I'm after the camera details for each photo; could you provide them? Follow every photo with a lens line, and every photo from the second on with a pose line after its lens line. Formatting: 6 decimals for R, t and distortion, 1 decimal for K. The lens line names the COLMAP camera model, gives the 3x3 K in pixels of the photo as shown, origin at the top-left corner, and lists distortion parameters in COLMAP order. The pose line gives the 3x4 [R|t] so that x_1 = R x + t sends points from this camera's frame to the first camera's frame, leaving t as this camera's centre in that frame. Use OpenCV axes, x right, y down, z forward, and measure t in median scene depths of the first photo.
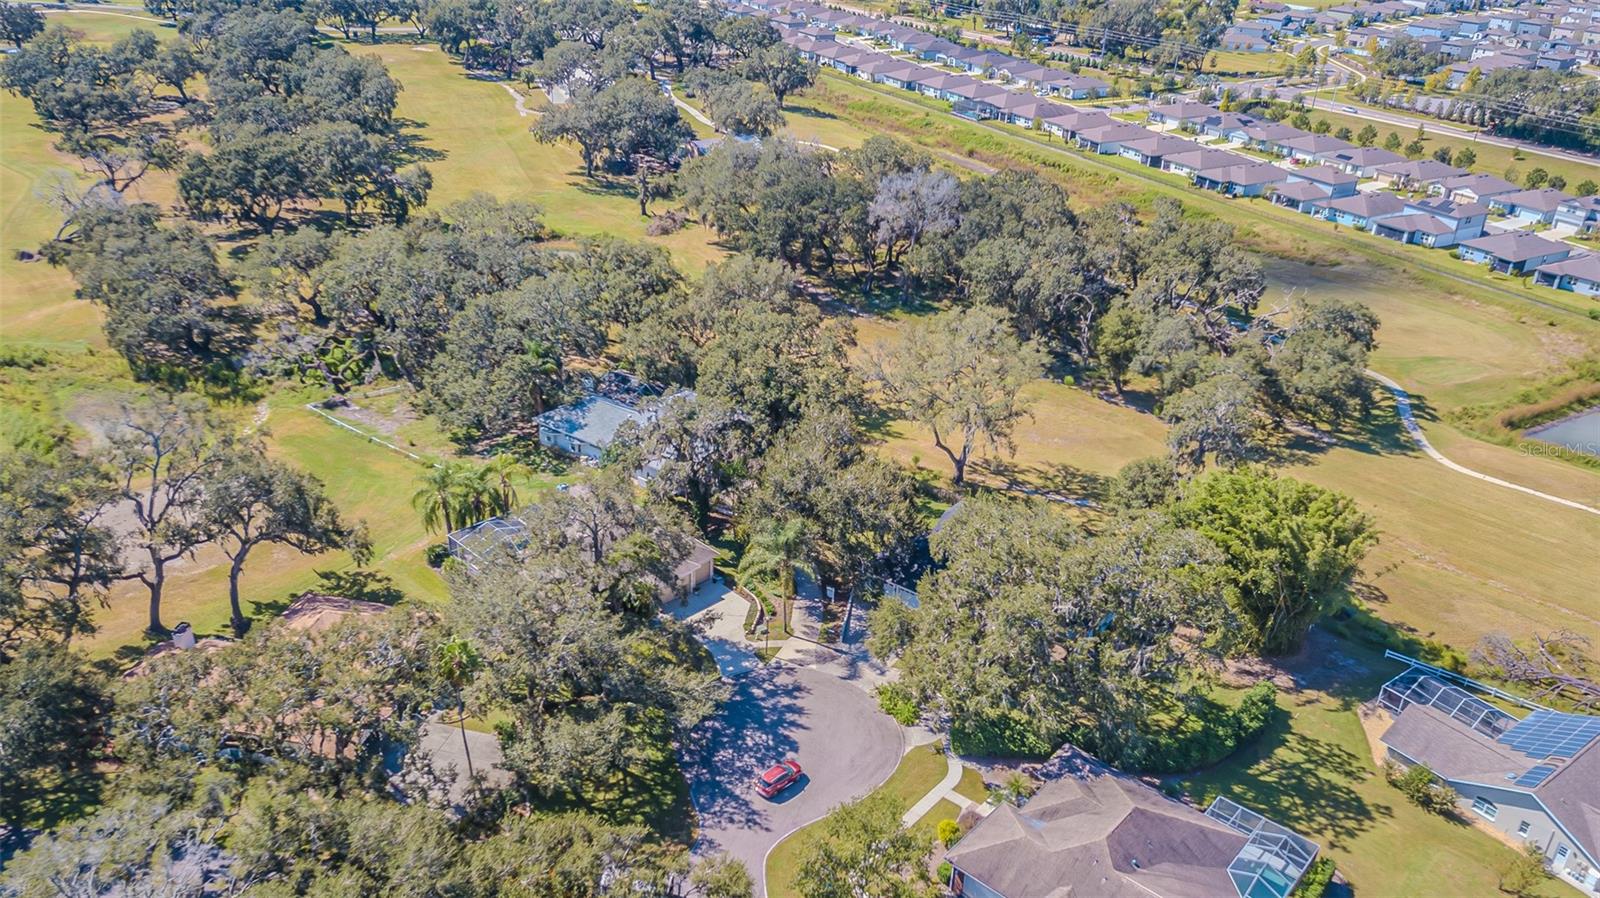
lens RADIAL K [[1231.9, 0, 790.3], [0, 1231.9, 452.7], [0, 0, 1]] dist [0.006320, 0.025634]
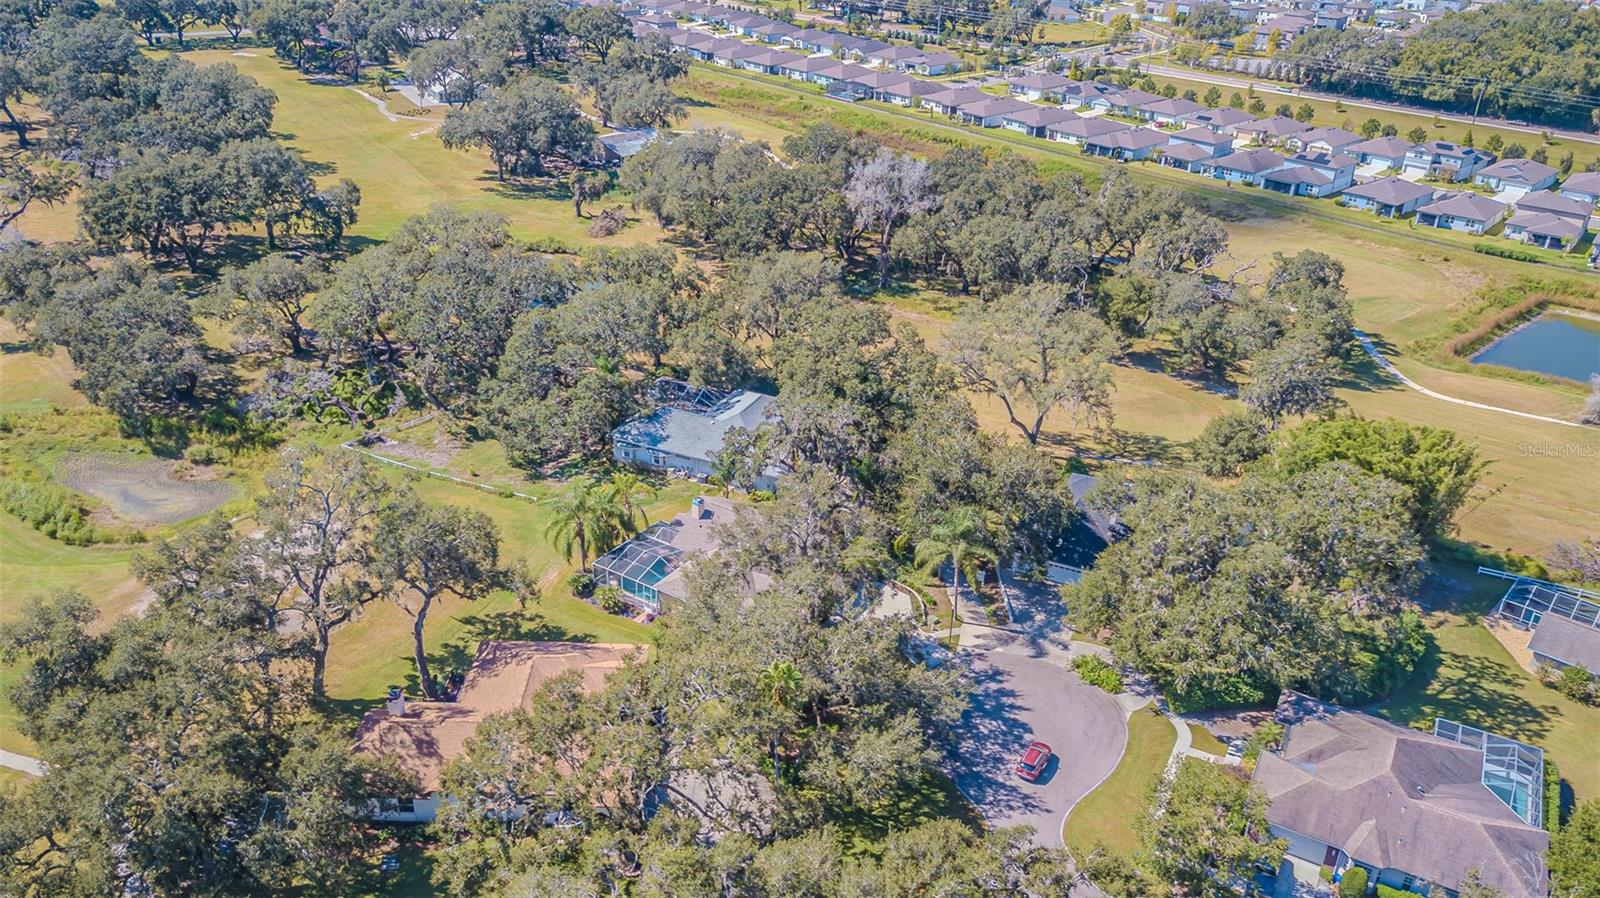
lens RADIAL K [[1231.9, 0, 794.0], [0, 1231.9, 445.7], [0, 0, 1]] dist [0.006320, 0.025634]
pose [[0.979344, -0.100904, 0.175227, -0.167627], [0.099366, 0.994896, 0.017549, -0.015591], [-0.176104, 0.000225, 0.984372, 0.013611]]
